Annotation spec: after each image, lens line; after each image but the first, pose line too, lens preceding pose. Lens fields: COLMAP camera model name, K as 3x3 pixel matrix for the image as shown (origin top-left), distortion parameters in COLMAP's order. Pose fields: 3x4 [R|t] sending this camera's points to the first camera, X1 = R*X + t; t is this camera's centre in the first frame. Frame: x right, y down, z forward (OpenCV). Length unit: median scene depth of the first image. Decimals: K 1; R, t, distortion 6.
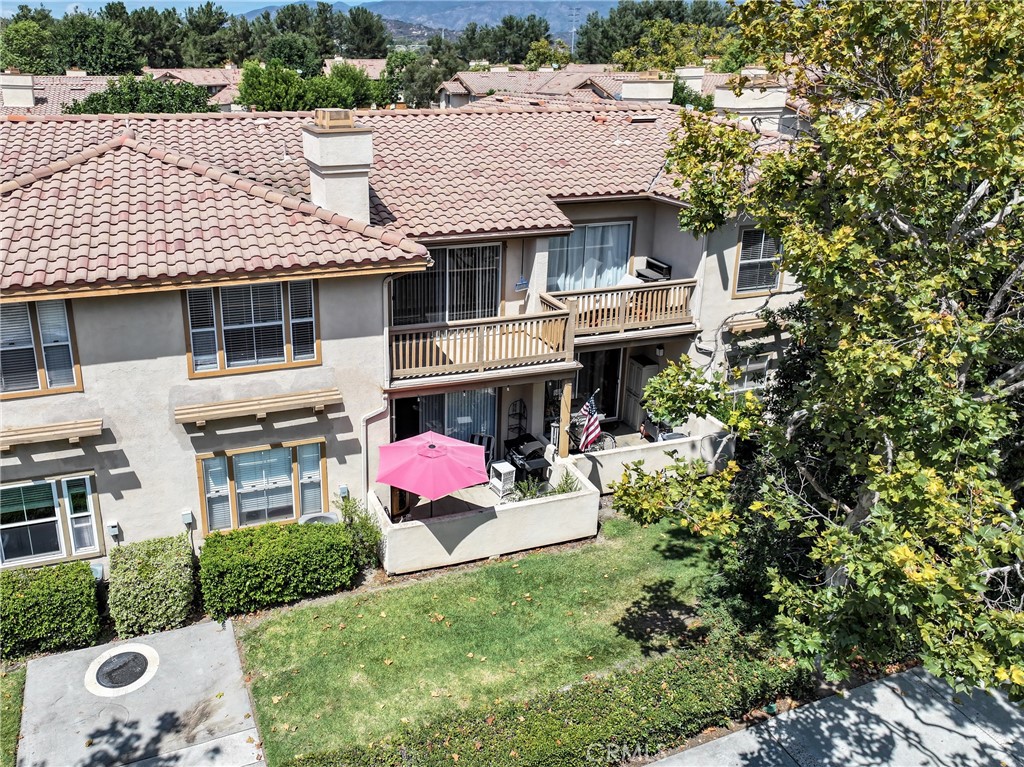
lens RADIAL K [[733.7, 0, 544.7], [0, 733.7, 389.4], [0, 0, 1]] dist [-0.002622, 0.012703]
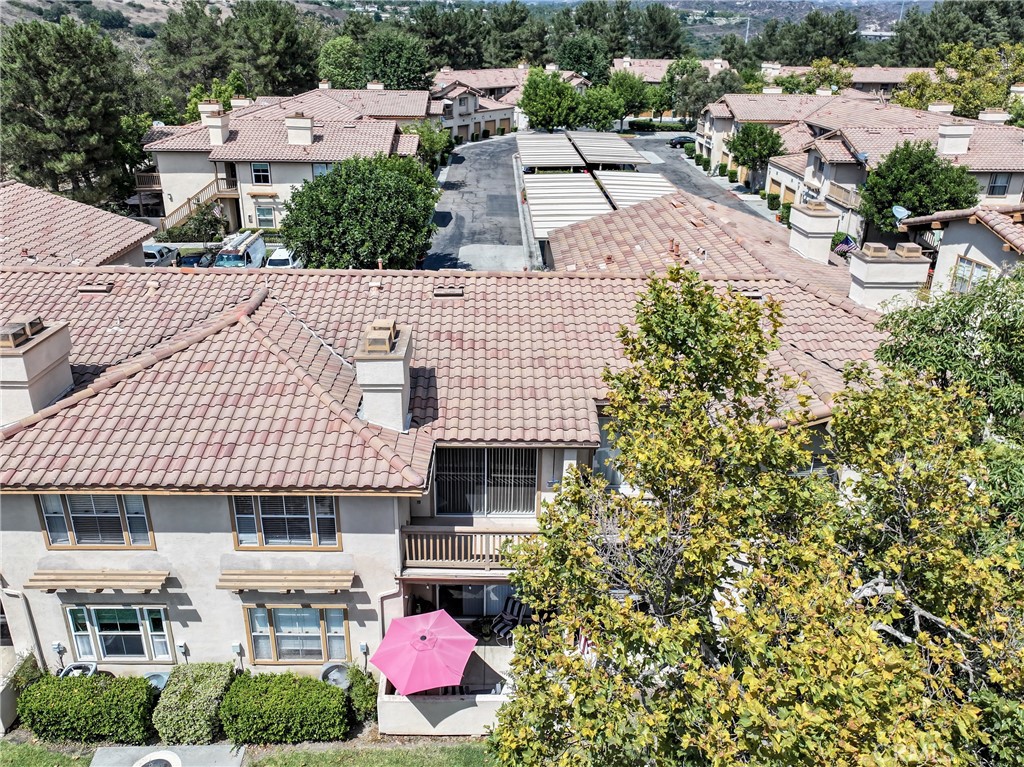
lens RADIAL K [[724.0, 0, 564.3], [0, 724.0, 466.2], [0, 0, 1]] dist [0.002151, 0.004251]
pose [[0.954368, 0.160265, -0.251985, 0.297763], [-0.143341, 0.986080, 0.084264, -0.313925], [0.261981, -0.044299, 0.964056, -0.003043]]
